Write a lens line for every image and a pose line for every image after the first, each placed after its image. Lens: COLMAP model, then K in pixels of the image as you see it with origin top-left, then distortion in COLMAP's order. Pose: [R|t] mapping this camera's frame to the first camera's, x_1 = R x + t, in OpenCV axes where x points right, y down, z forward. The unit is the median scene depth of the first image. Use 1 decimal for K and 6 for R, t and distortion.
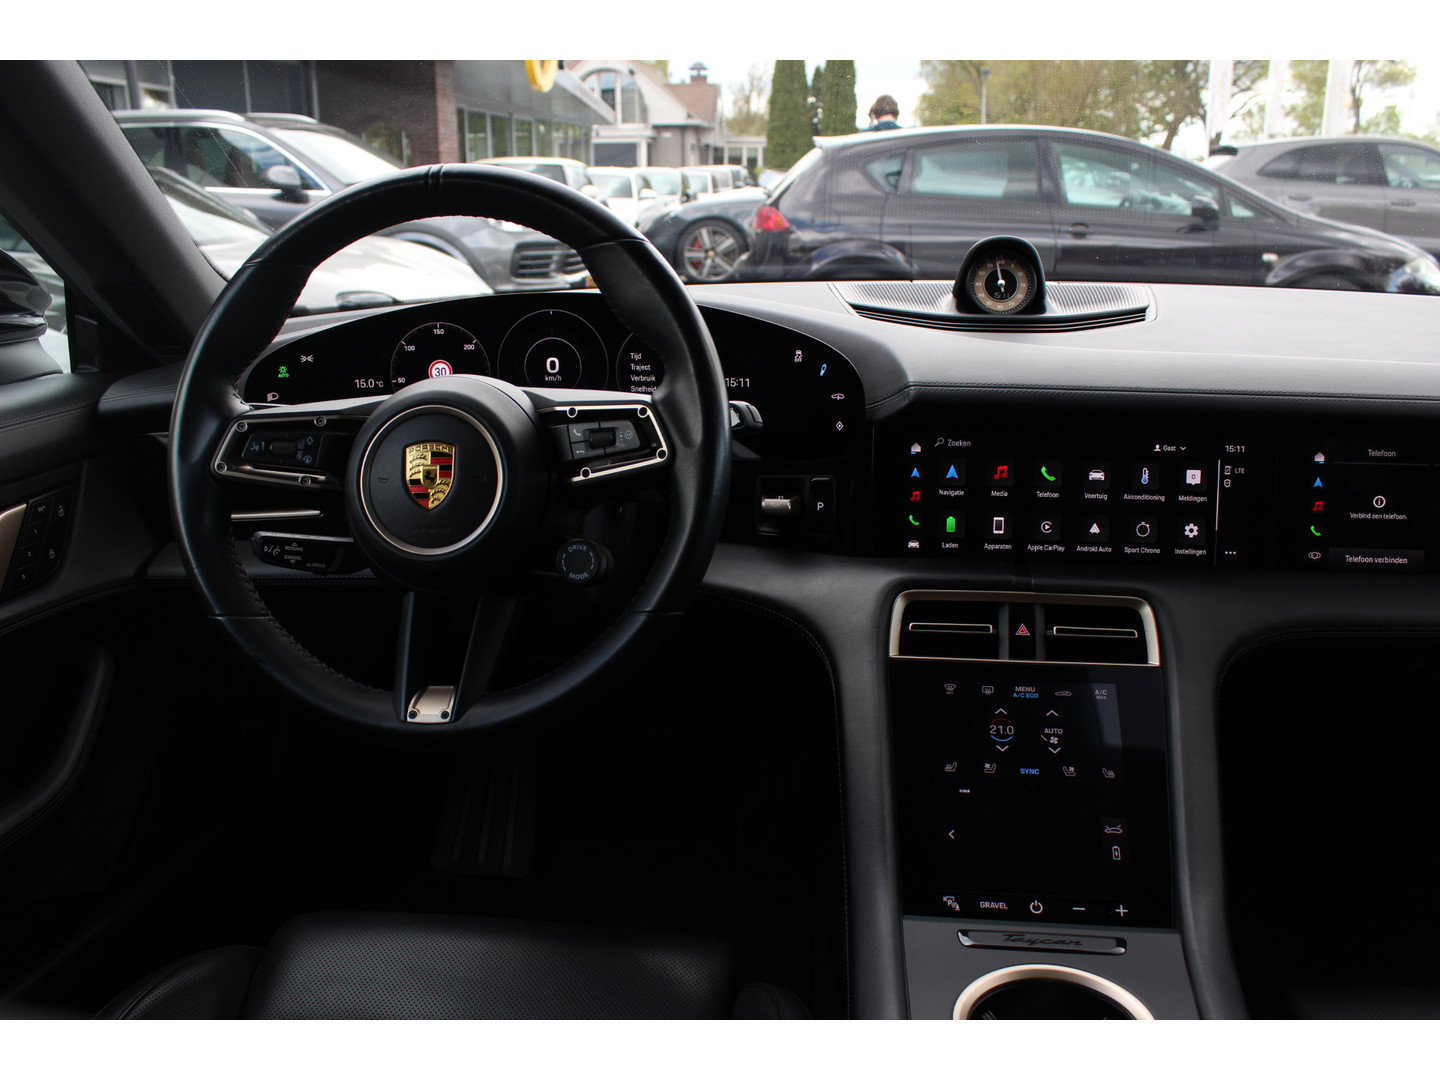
lens RADIAL K [[1206.7, 0, 742.0], [0, 1206.7, 575.4], [0, 0, 1]] dist [-0.161136, 0.103332]
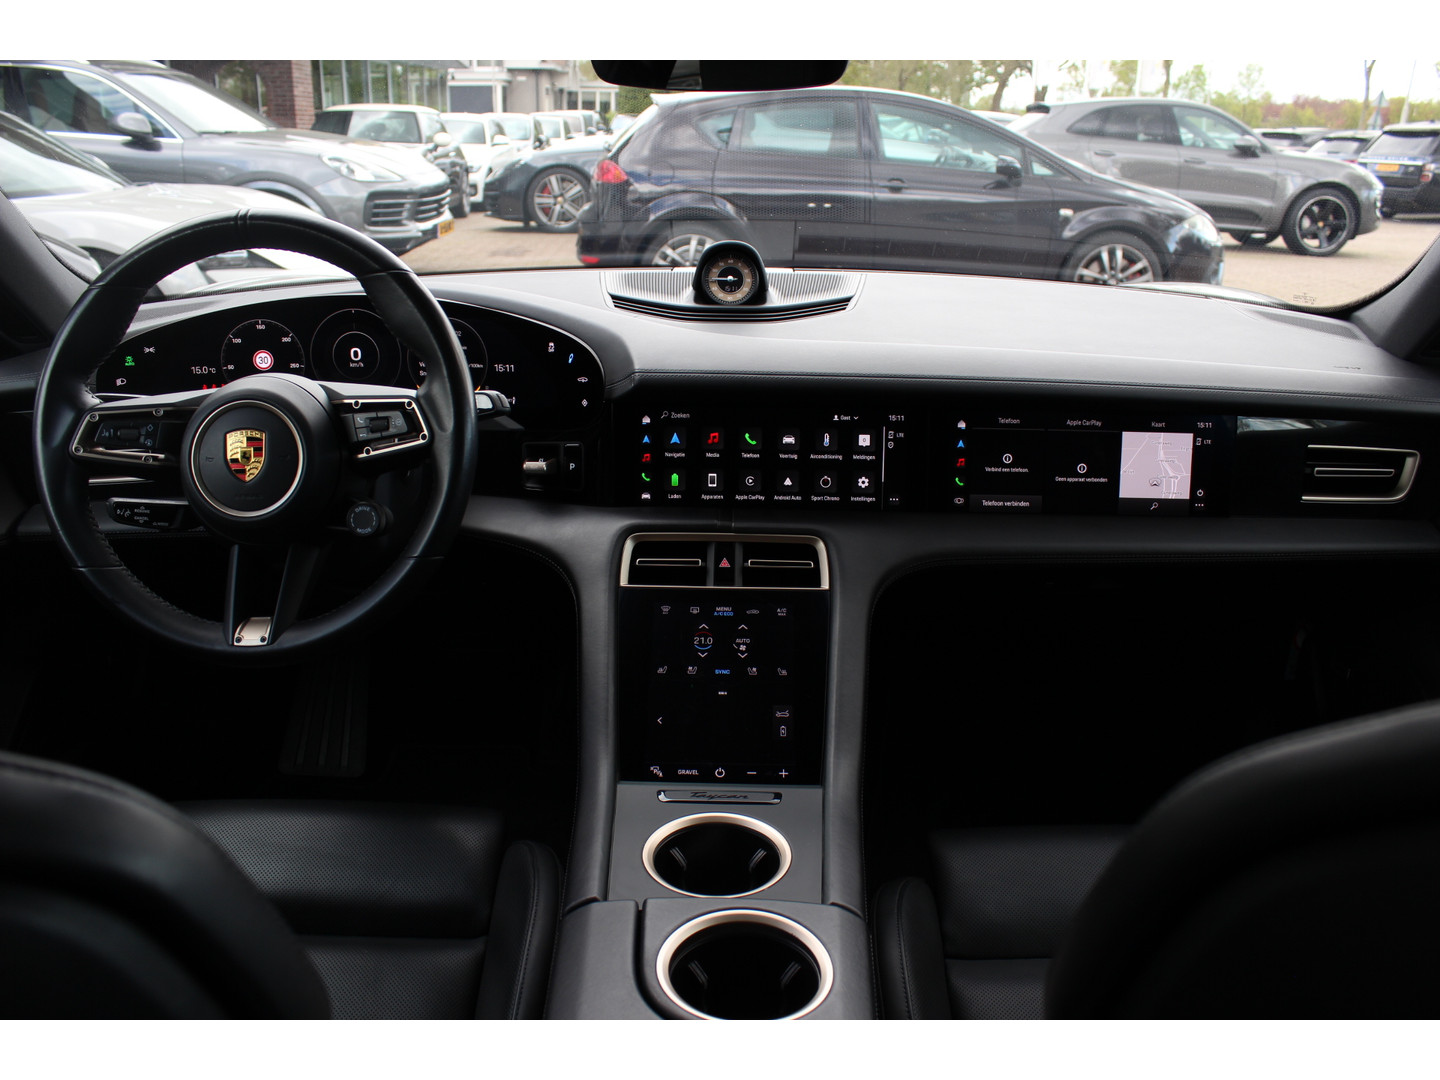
lens RADIAL K [[1206.7, 0, 783.3], [0, 1206.7, 557.7], [0, 0, 1]] dist [-0.161136, 0.103332]
pose [[0.991987, -0.021141, 0.124559, 0.131128], [0.014953, 0.998617, 0.050409, -0.023576], [-0.125452, -0.048142, 0.990931, -0.282737]]
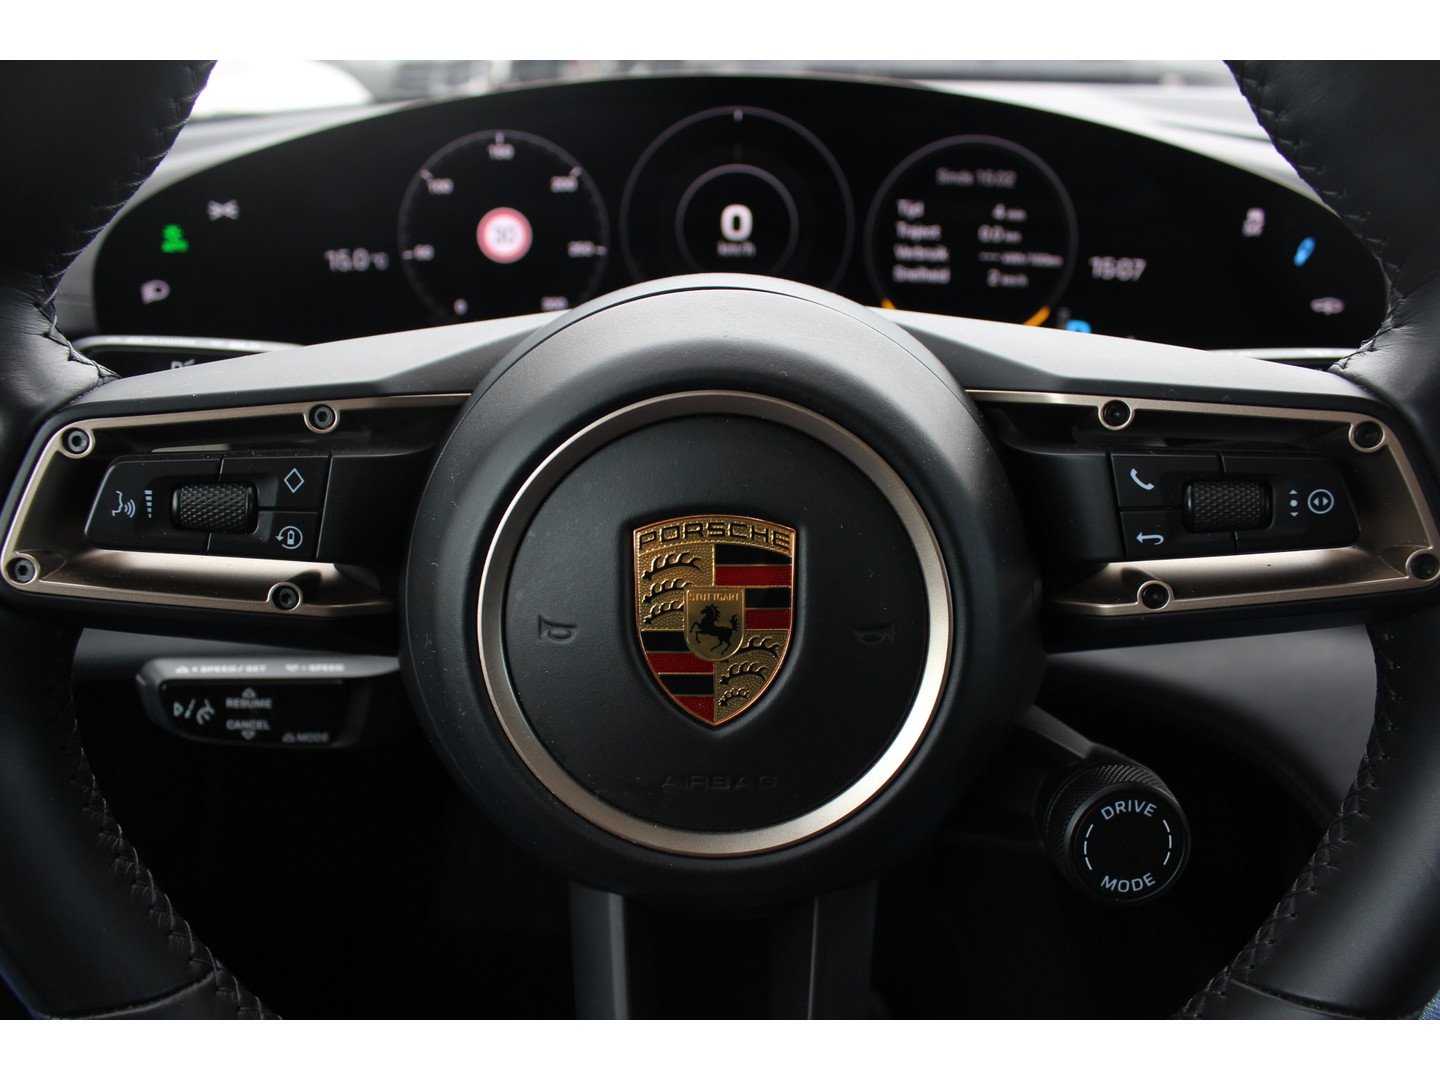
lens RADIAL K [[1206.7, 0, 755.2], [0, 1206.7, 598.7], [0, 0, 1]] dist [-0.161136, 0.103332]
pose [[0.994541, -0.027128, 0.100757, -0.229829], [0.009865, 0.985734, 0.168023, -0.116912], [-0.103878, -0.166112, 0.980620, 0.553403]]
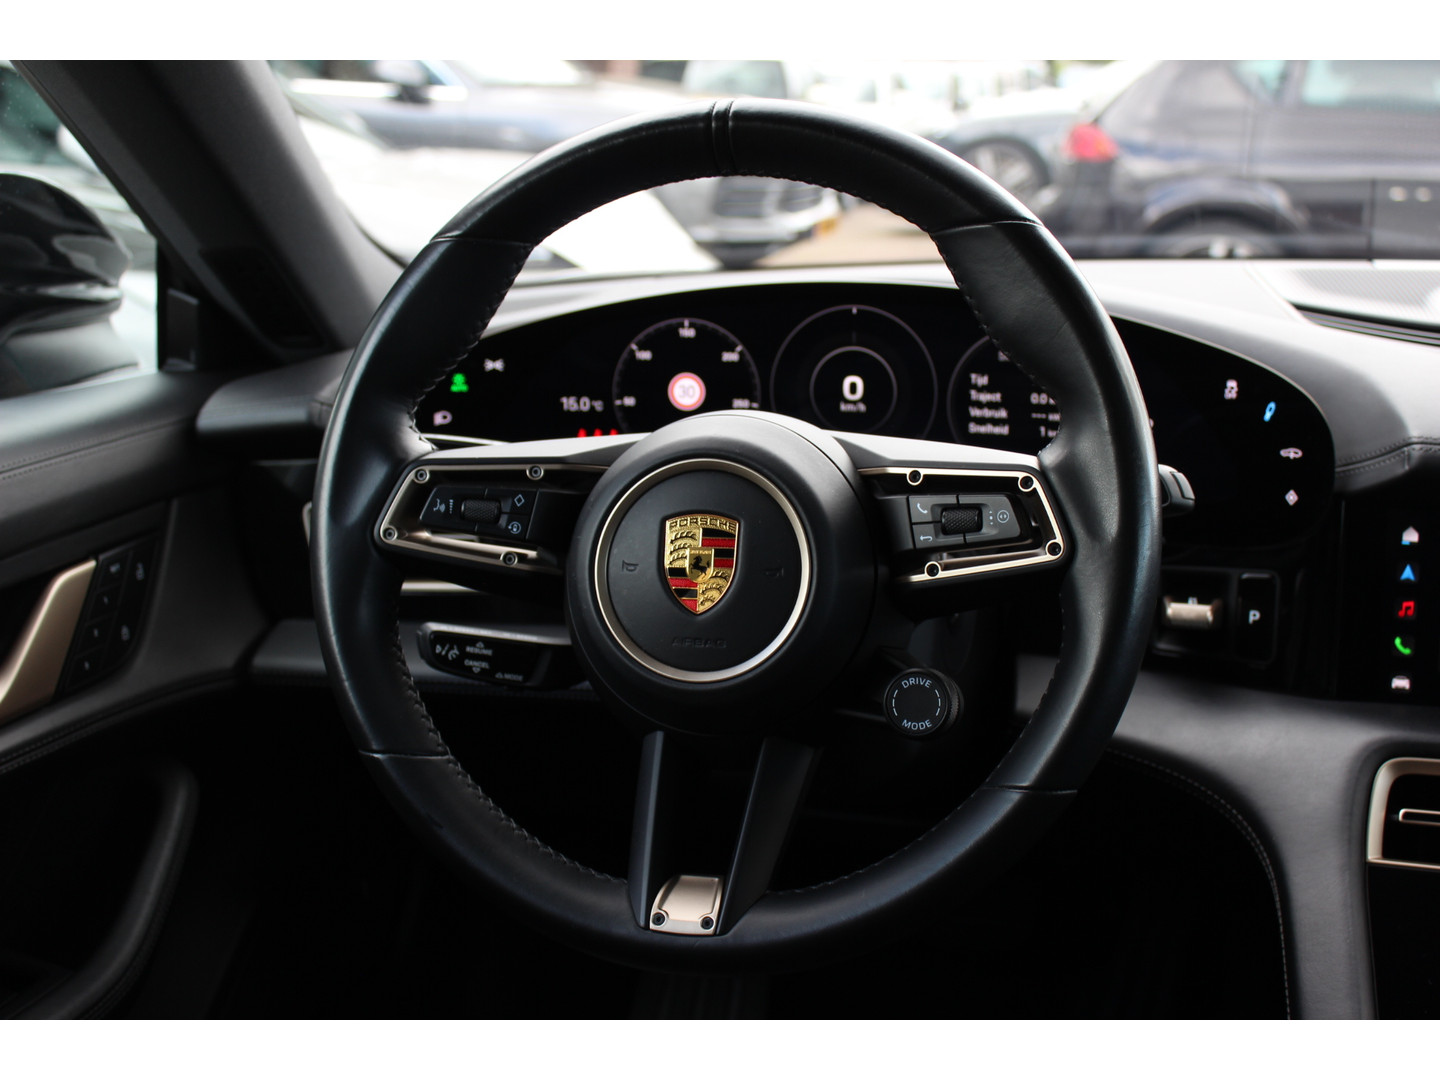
lens RADIAL K [[1710.5, 0, 722.1], [0, 1710.5, 555.5], [0, 0, 1]] dist [-0.080894, 0.000000]
pose [[0.986920, 0.041096, -0.155882, -0.082899], [-0.047734, 0.998095, -0.039077, -0.042887], [0.153979, 0.046007, 0.987002, 0.040074]]
